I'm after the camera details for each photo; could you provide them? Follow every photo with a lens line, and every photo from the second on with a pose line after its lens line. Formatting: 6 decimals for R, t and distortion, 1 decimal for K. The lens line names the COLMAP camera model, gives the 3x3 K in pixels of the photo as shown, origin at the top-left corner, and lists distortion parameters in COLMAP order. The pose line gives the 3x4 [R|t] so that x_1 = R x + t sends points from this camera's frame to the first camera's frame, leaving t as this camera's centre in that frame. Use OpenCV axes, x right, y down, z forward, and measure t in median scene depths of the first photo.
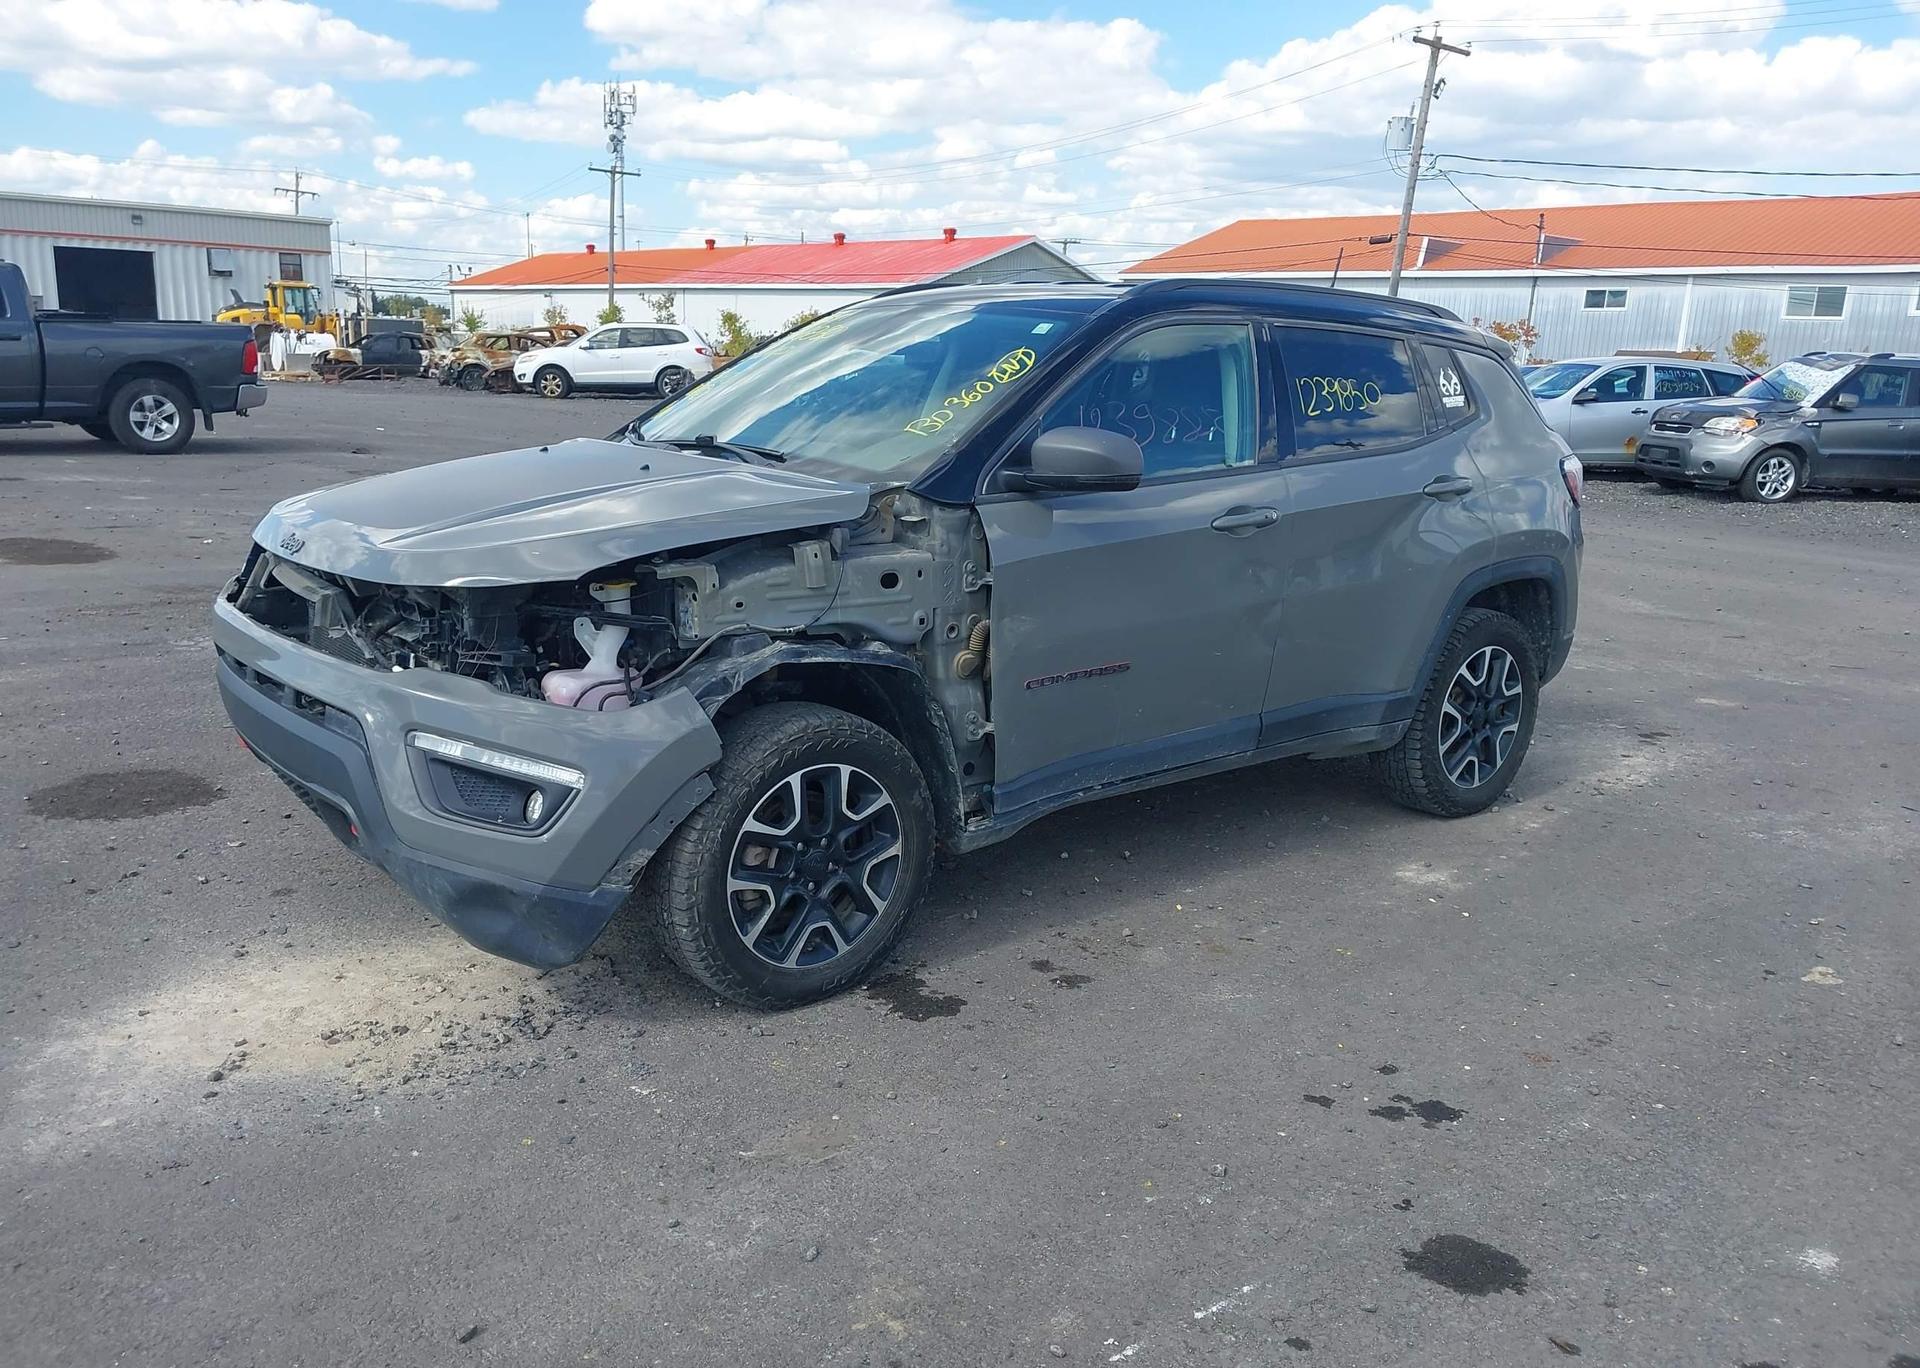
lens RADIAL K [[1507.8, 0, 960.4], [0, 1507.8, 775.2], [0, 0, 1]] dist [0.024354, -0.007925]
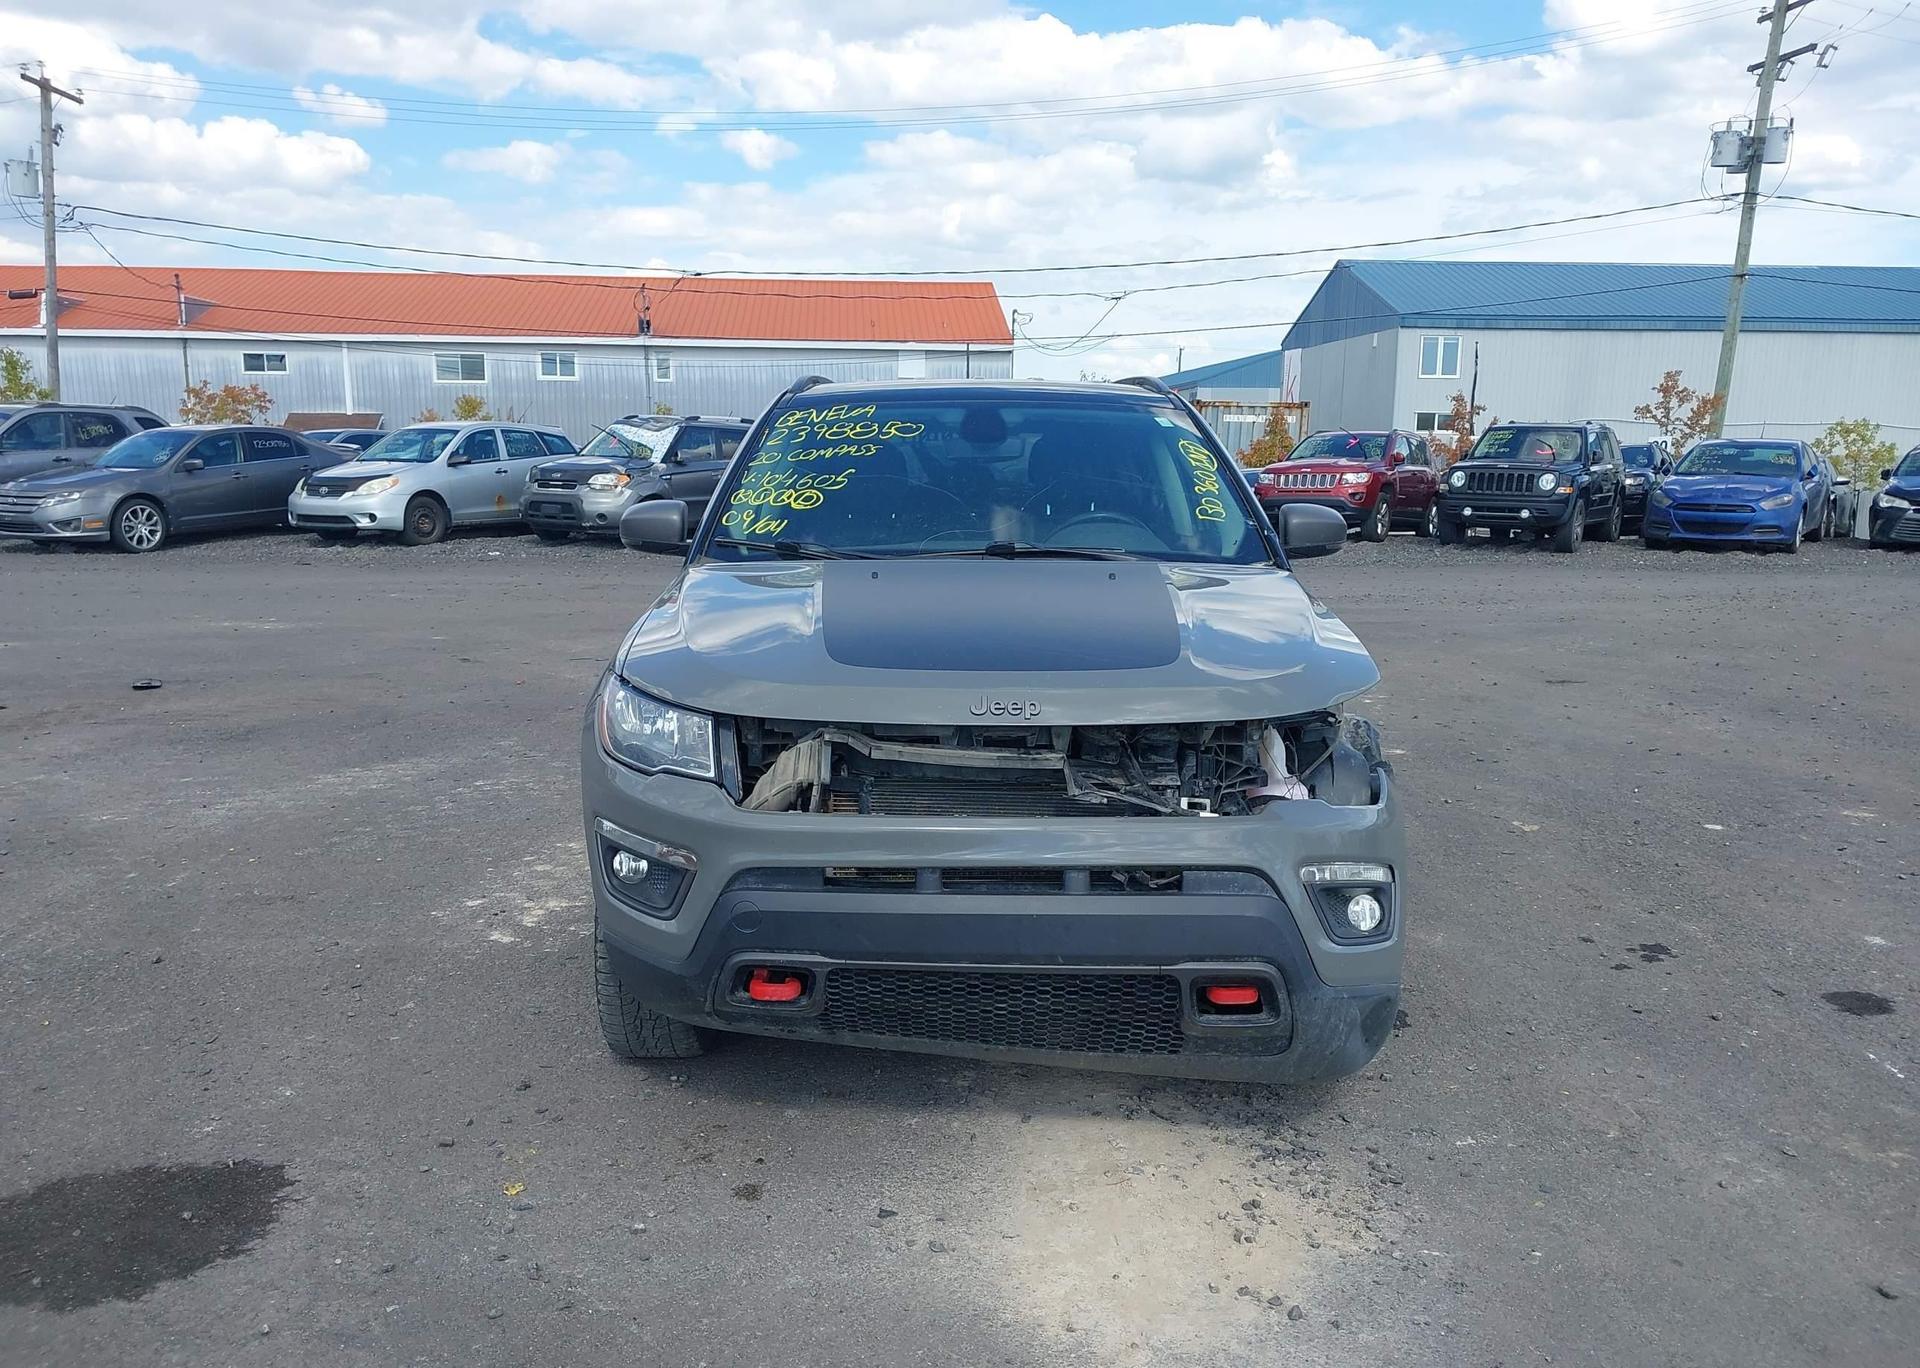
lens RADIAL K [[1516.5, 0, 946.8], [0, 1516.5, 745.3], [0, 0, 1]] dist [0.028221, -0.020448]
pose [[0.619595, -0.183060, 0.763276, -0.123817], [0.225259, 0.972989, 0.050500, -0.020374], [-0.751904, 0.140645, 0.644096, 0.056587]]
